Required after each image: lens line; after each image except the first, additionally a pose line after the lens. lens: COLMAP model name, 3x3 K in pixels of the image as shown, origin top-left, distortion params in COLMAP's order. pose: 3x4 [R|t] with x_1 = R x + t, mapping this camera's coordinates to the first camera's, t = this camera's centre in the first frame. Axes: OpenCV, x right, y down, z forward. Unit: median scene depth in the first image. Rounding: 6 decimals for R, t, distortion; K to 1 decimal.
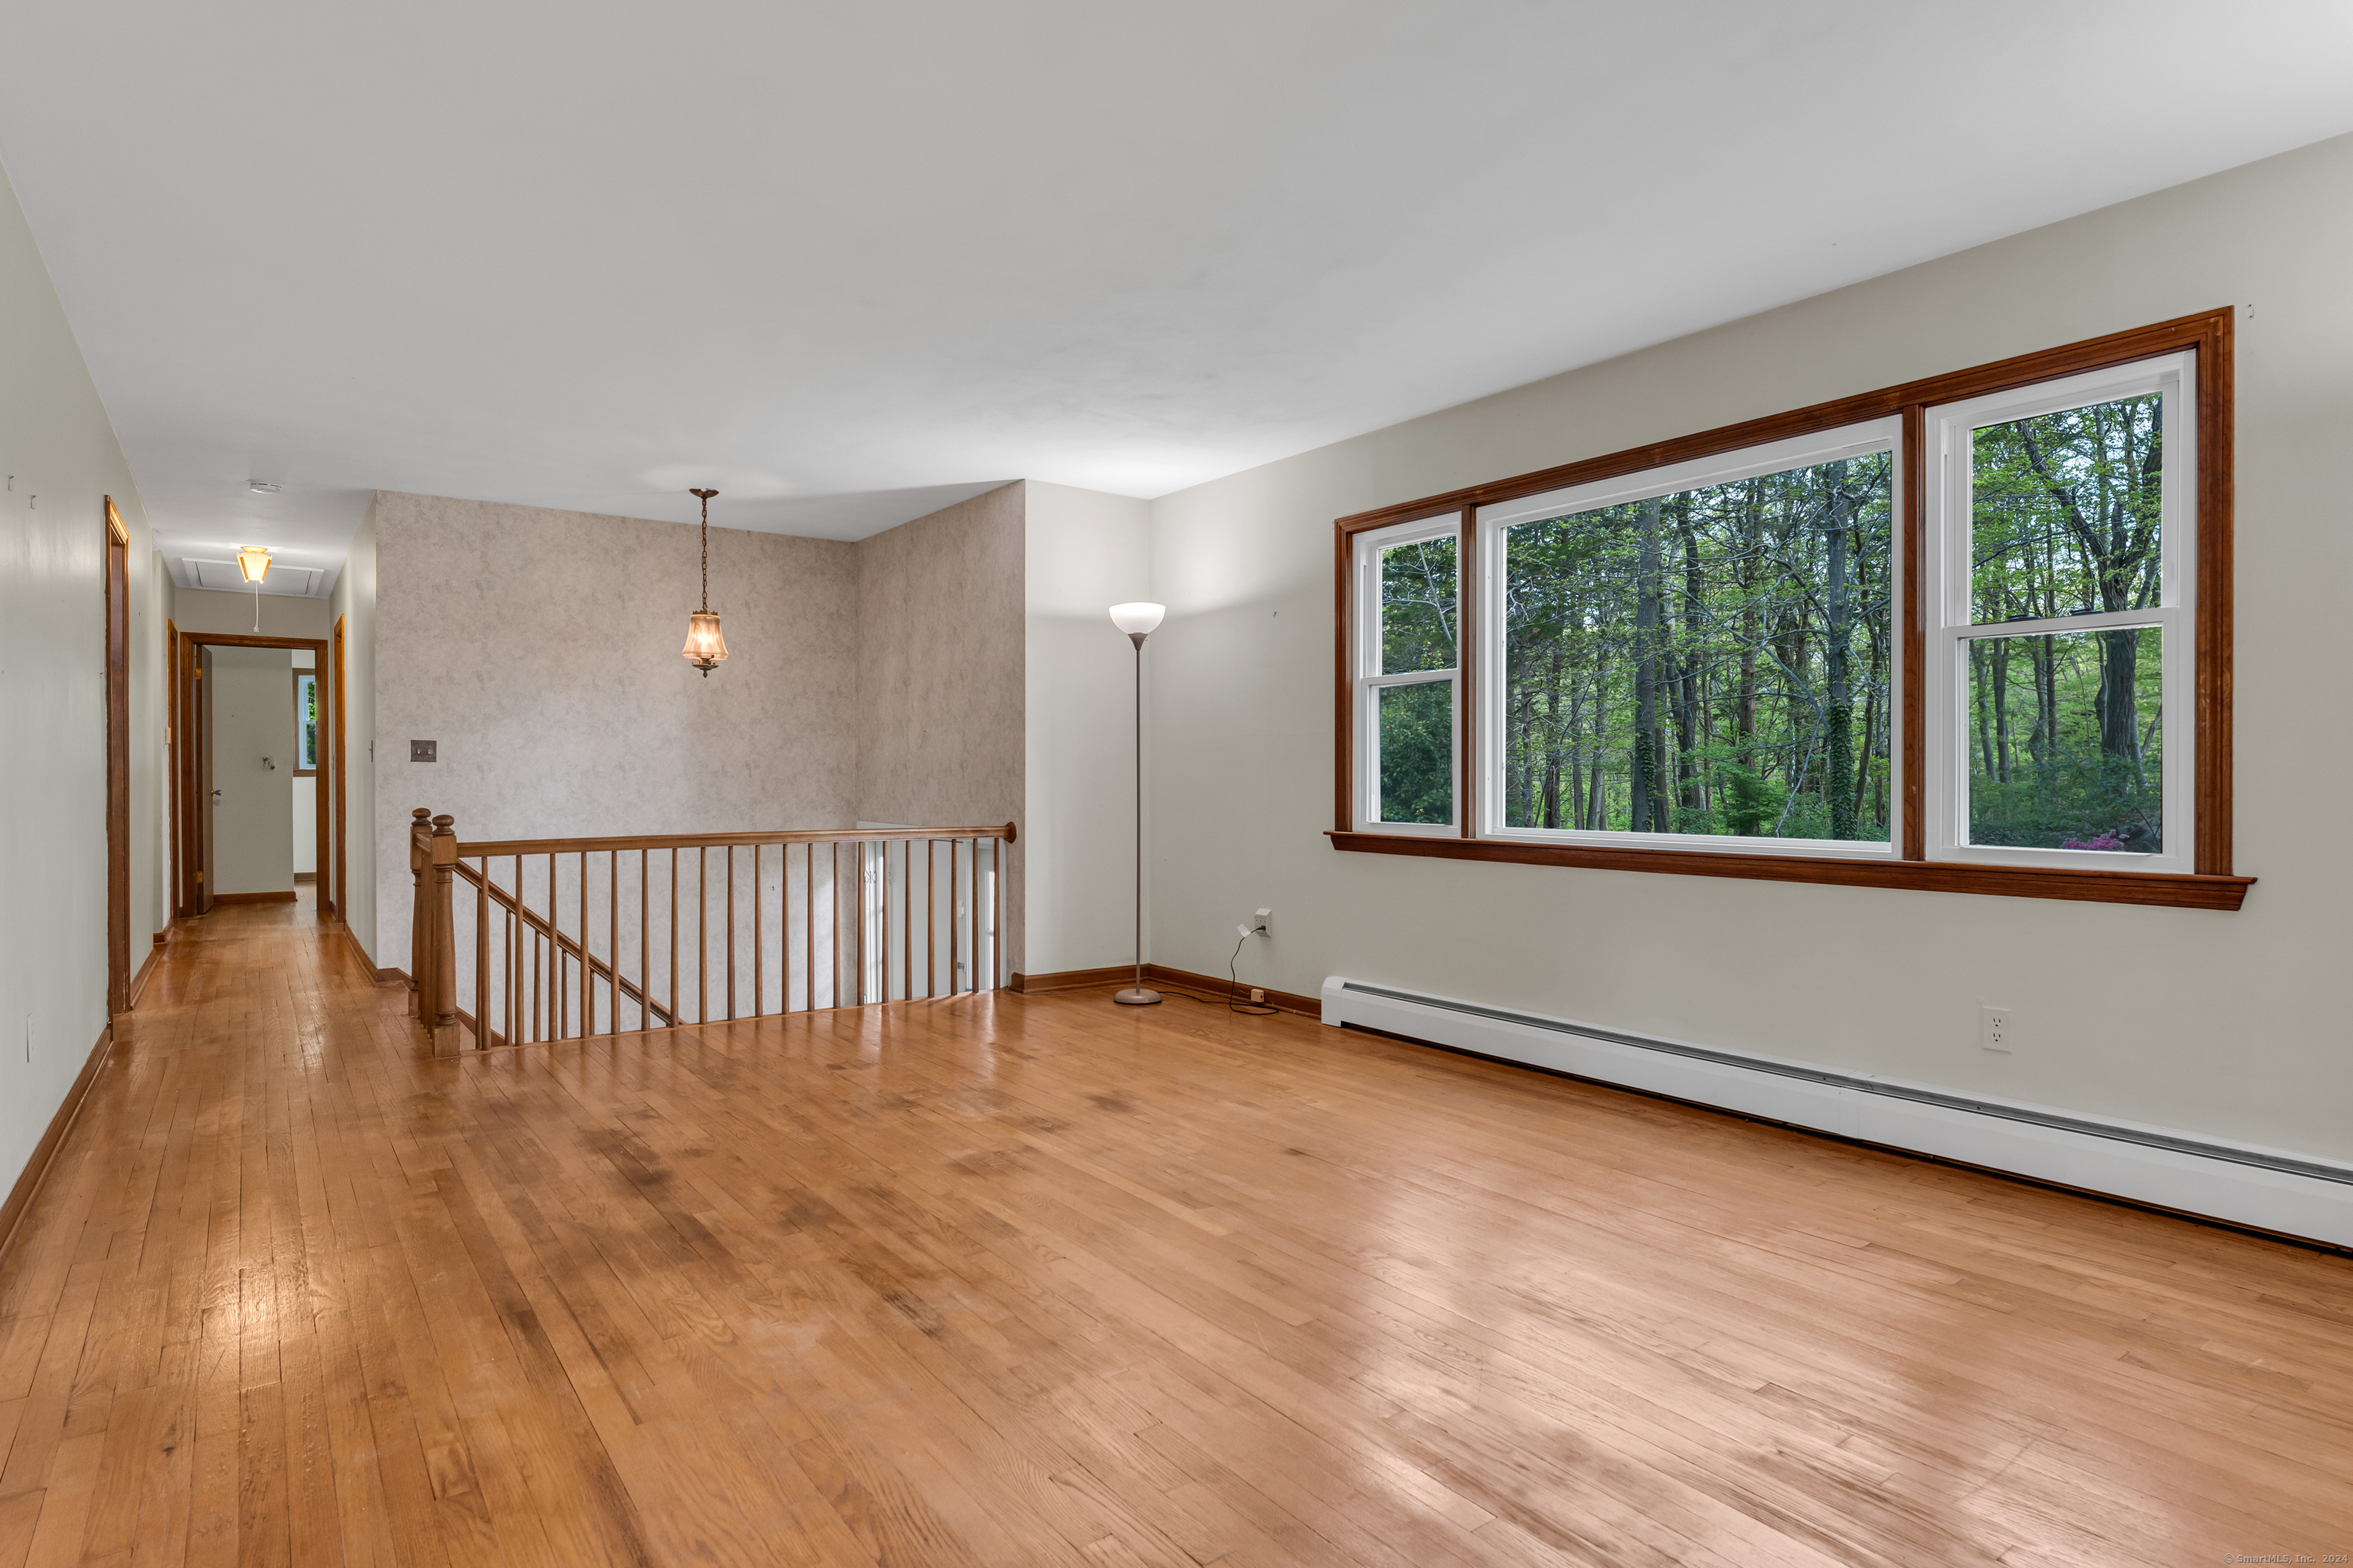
lens RADIAL K [[1228.4, 0, 1169.8], [0, 1228.4, 776.4], [0, 0, 1]] dist [0.002227, 0.000405]
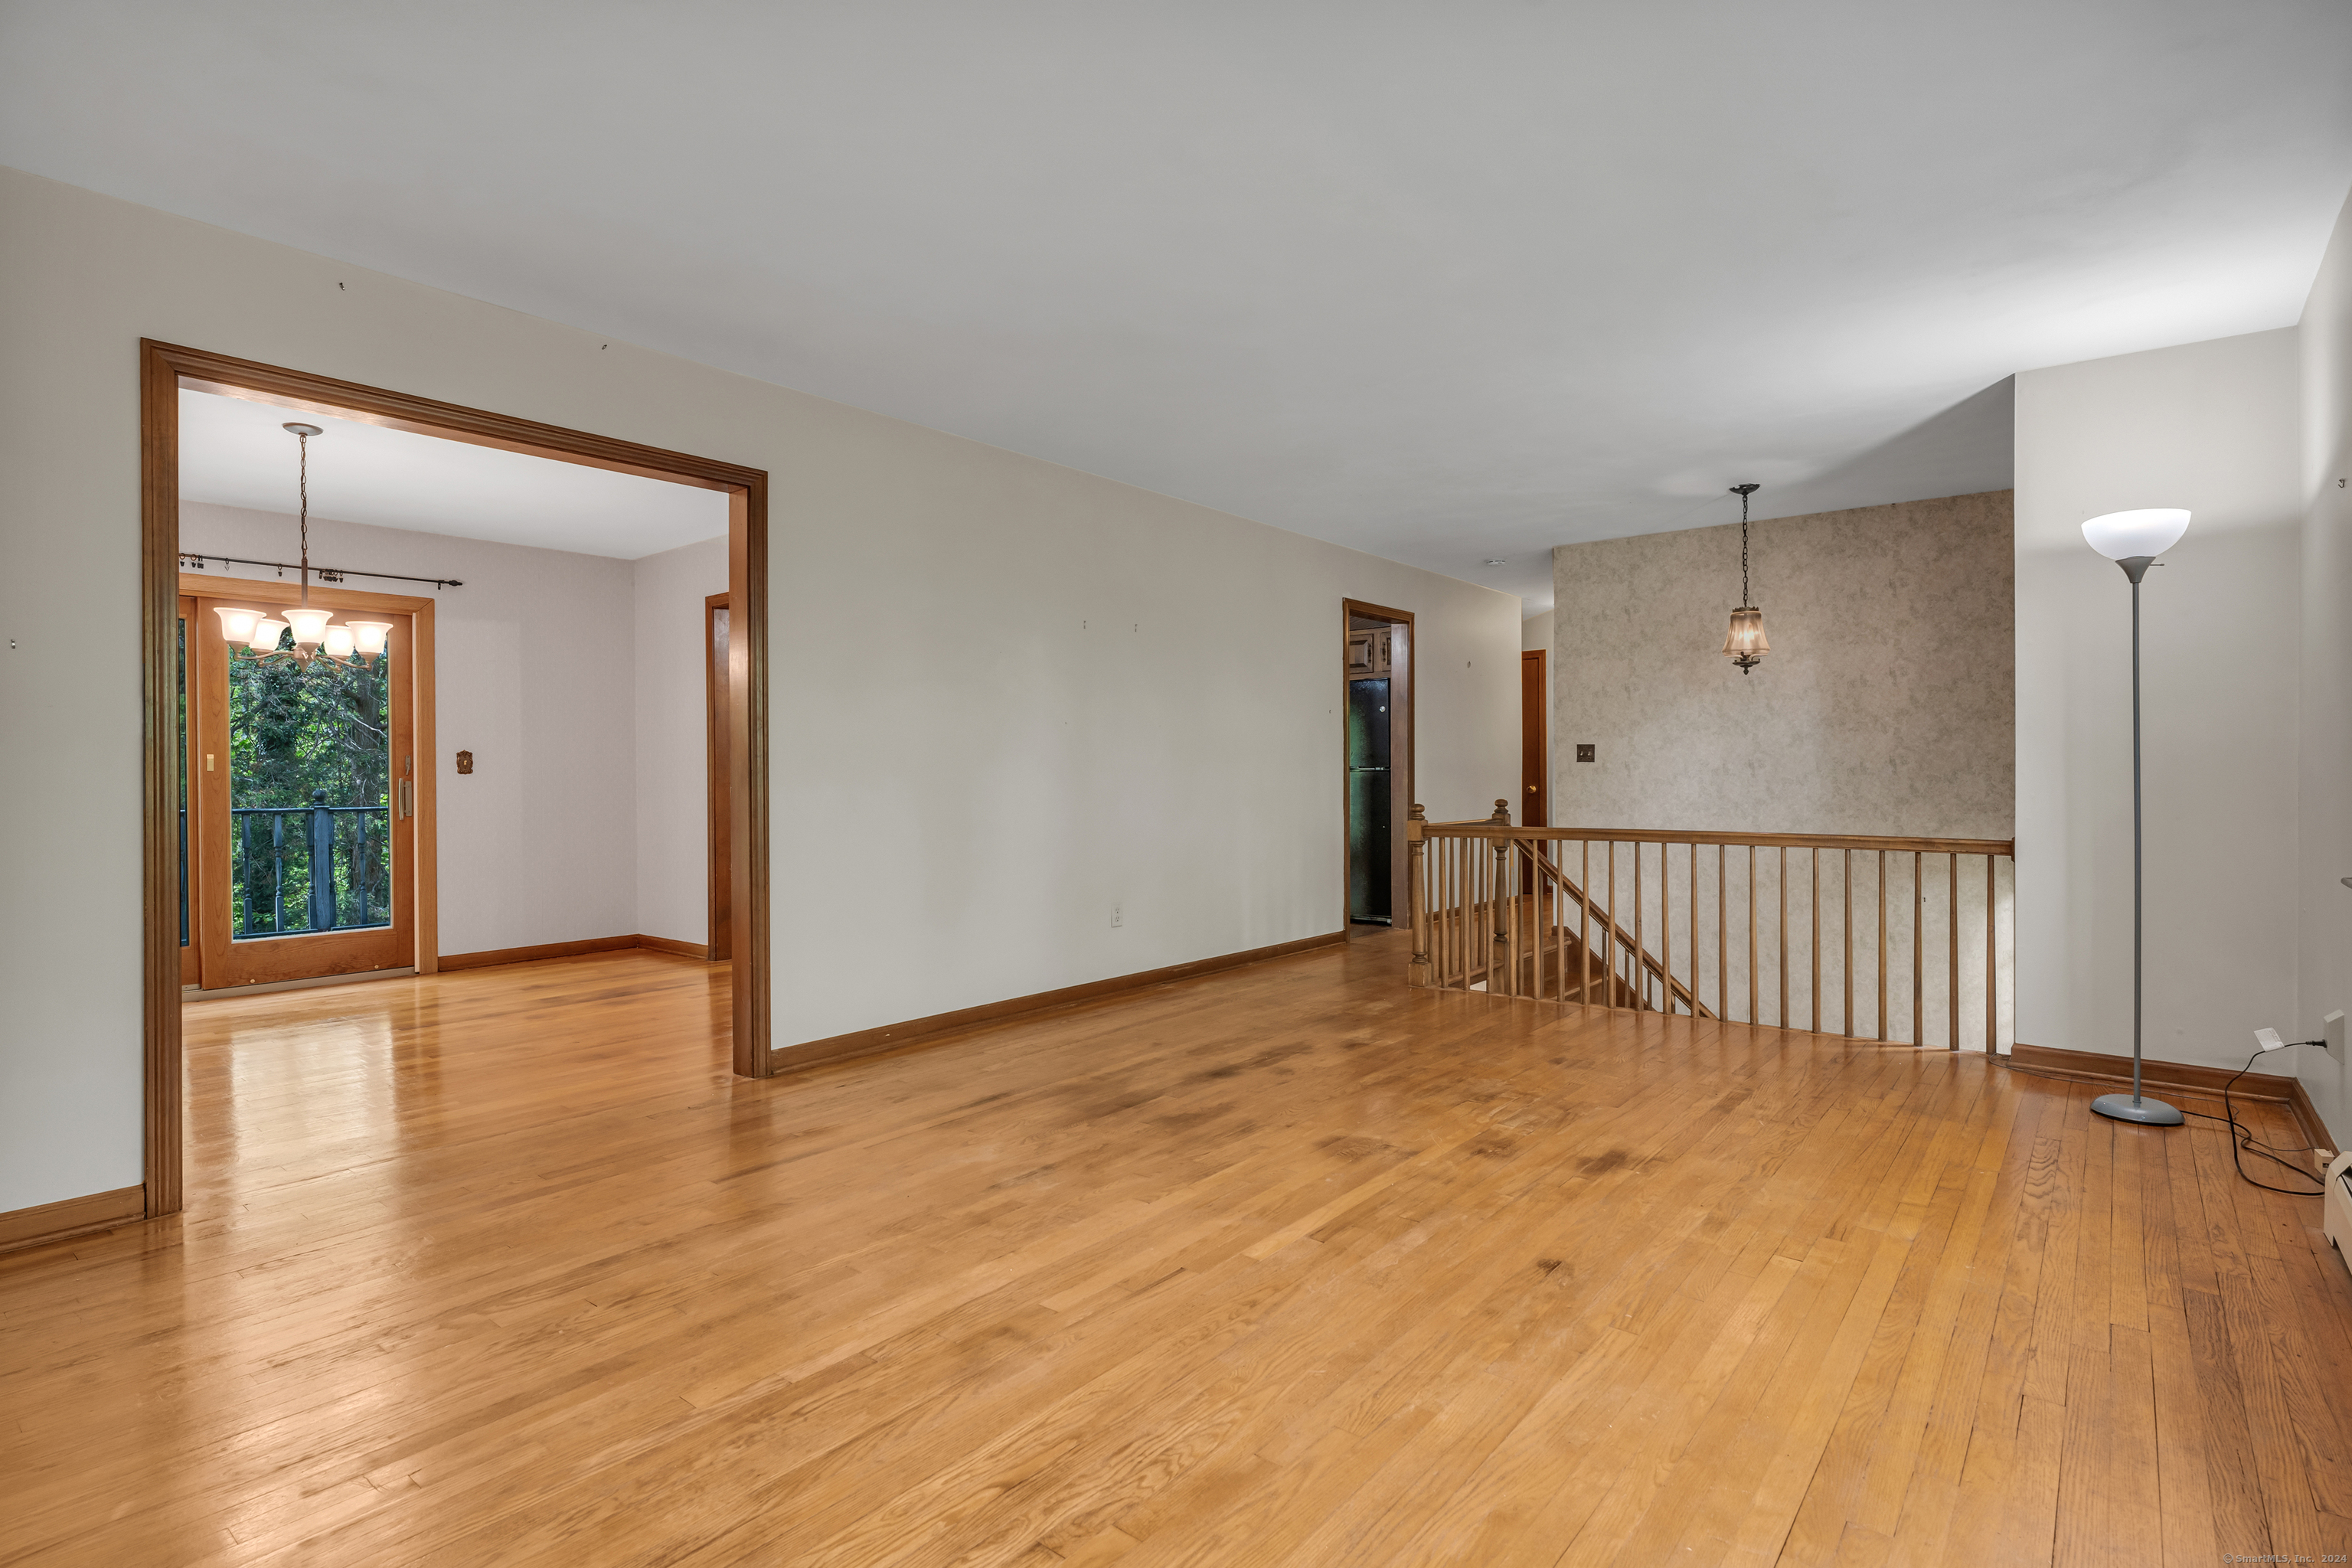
lens RADIAL K [[1133.0, 0, 1164.2], [0, 1133.0, 777.2], [0, 0, 1]] dist [-0.003068, -0.001056]
pose [[0.267165, 0.003092, -0.963646, 0.419537], [0.001847, 0.999991, 0.003720, -0.001898], [0.963649, -0.002774, 0.267157, 0.335290]]
